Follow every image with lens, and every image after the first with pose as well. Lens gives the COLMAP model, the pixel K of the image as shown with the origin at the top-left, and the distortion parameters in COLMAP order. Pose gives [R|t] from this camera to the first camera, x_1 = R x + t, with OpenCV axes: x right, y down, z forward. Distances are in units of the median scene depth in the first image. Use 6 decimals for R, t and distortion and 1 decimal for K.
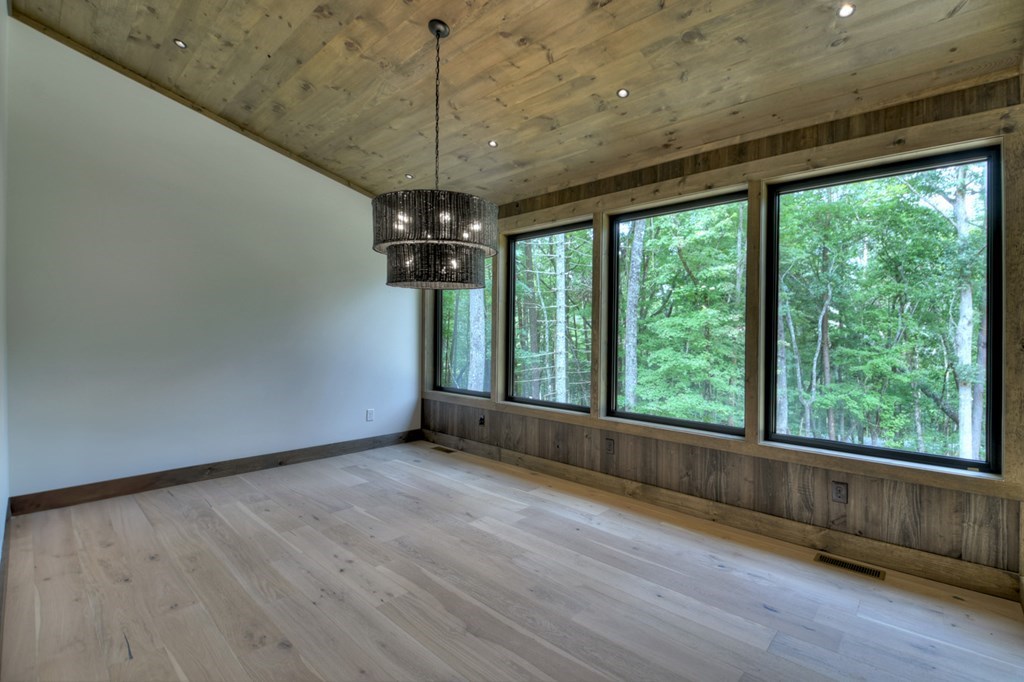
lens RADIAL K [[456.3, 0, 512.0], [0, 456.3, 341.0], [0, 0, 1]] dist [-0.031135, -0.000279]
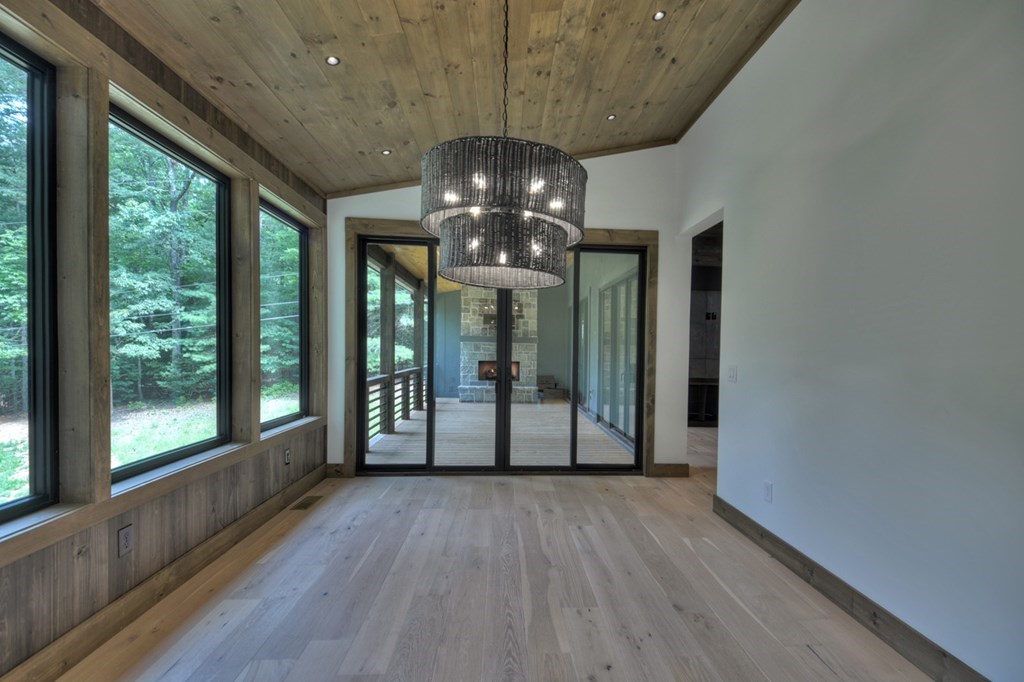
lens RADIAL K [[455.5, 0, 510.6], [0, 455.5, 345.5], [0, 0, 1]] dist [-0.001398, -0.000305]
pose [[-0.699392, -0.026589, 0.714243, -0.784004], [-0.022583, 0.999631, 0.015099, -0.045776], [-0.714381, -0.005569, -0.699734, 1.632273]]
